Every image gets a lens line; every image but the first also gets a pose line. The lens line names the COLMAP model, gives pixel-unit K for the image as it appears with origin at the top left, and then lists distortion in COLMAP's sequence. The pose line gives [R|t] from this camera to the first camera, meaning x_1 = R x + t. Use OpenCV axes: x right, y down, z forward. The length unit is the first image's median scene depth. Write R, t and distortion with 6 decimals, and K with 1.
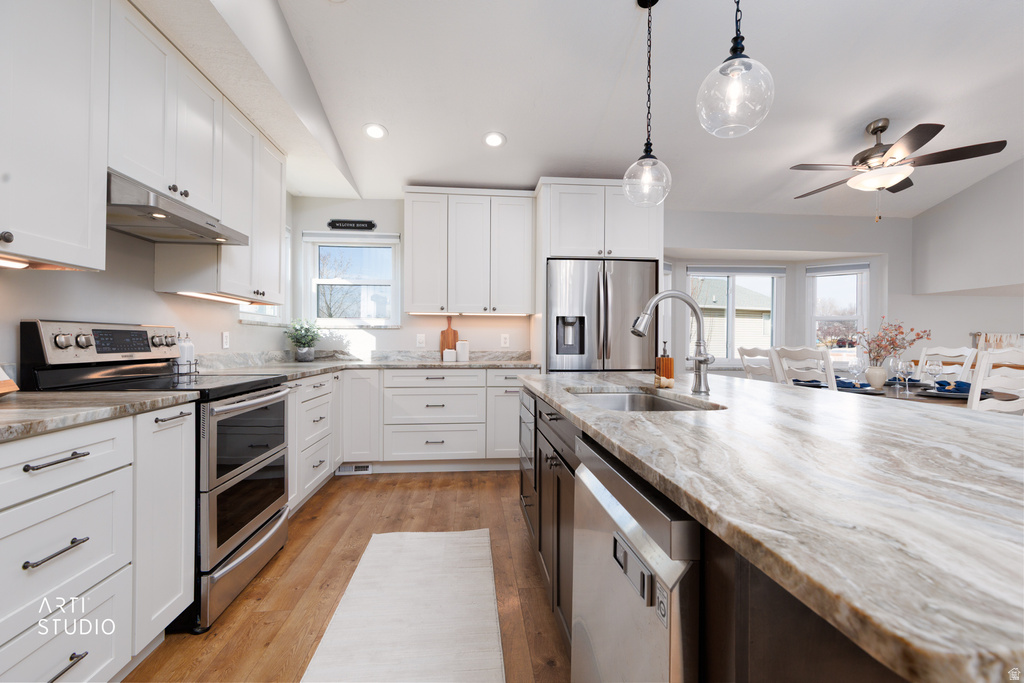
lens RADIAL K [[456.3, 0, 516.1], [0, 456.3, 341.8], [0, 0, 1]] dist [0.007850, -0.000845]
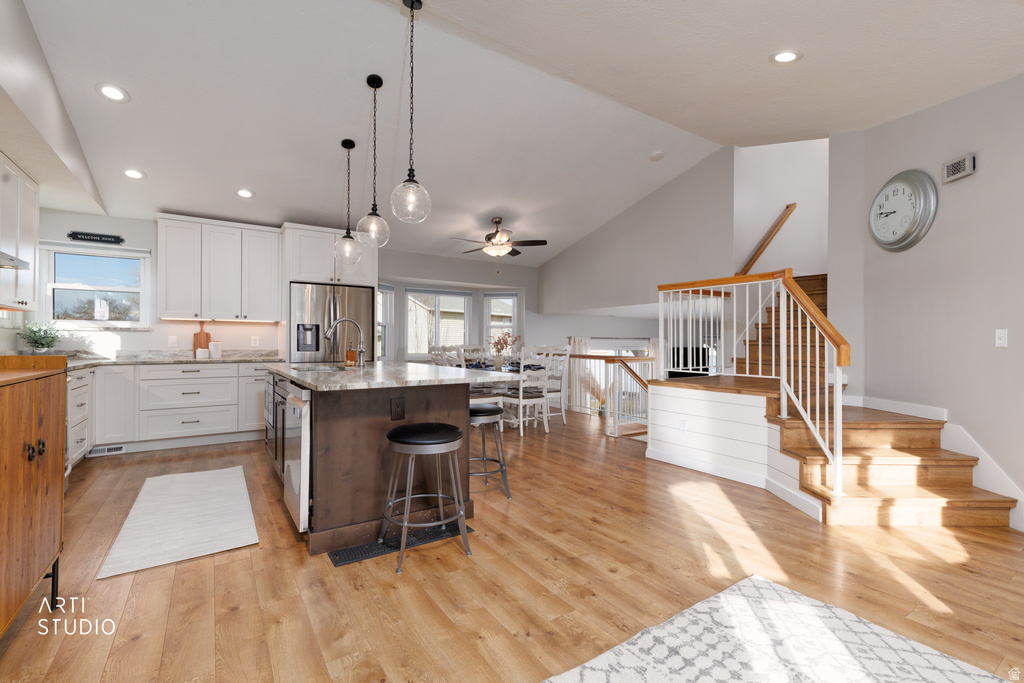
lens RADIAL K [[456.3, 0, 516.1], [0, 456.3, 341.8], [0, 0, 1]] dist [0.007850, -0.000845]
pose [[0.882449, -0.001024, 0.470406, 0.019335], [0.001163, 0.999999, -0.000006, -0.000295], [-0.470406, 0.000552, 0.882450, -0.507959]]
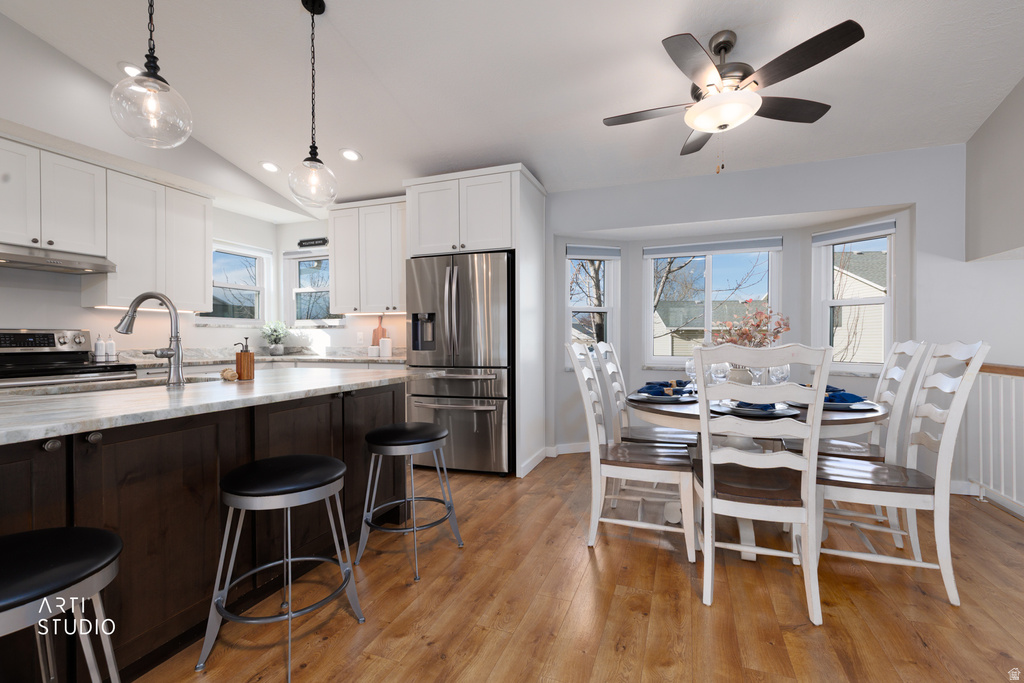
lens RADIAL K [[456.3, 0, 516.1], [0, 456.3, 341.8], [0, 0, 1]] dist [0.007850, -0.000845]
pose [[0.899122, -0.004851, -0.437671, 0.695189], [0.007778, 0.999958, 0.004896, 0.004682], [0.437629, -0.007806, 0.899122, 0.159030]]
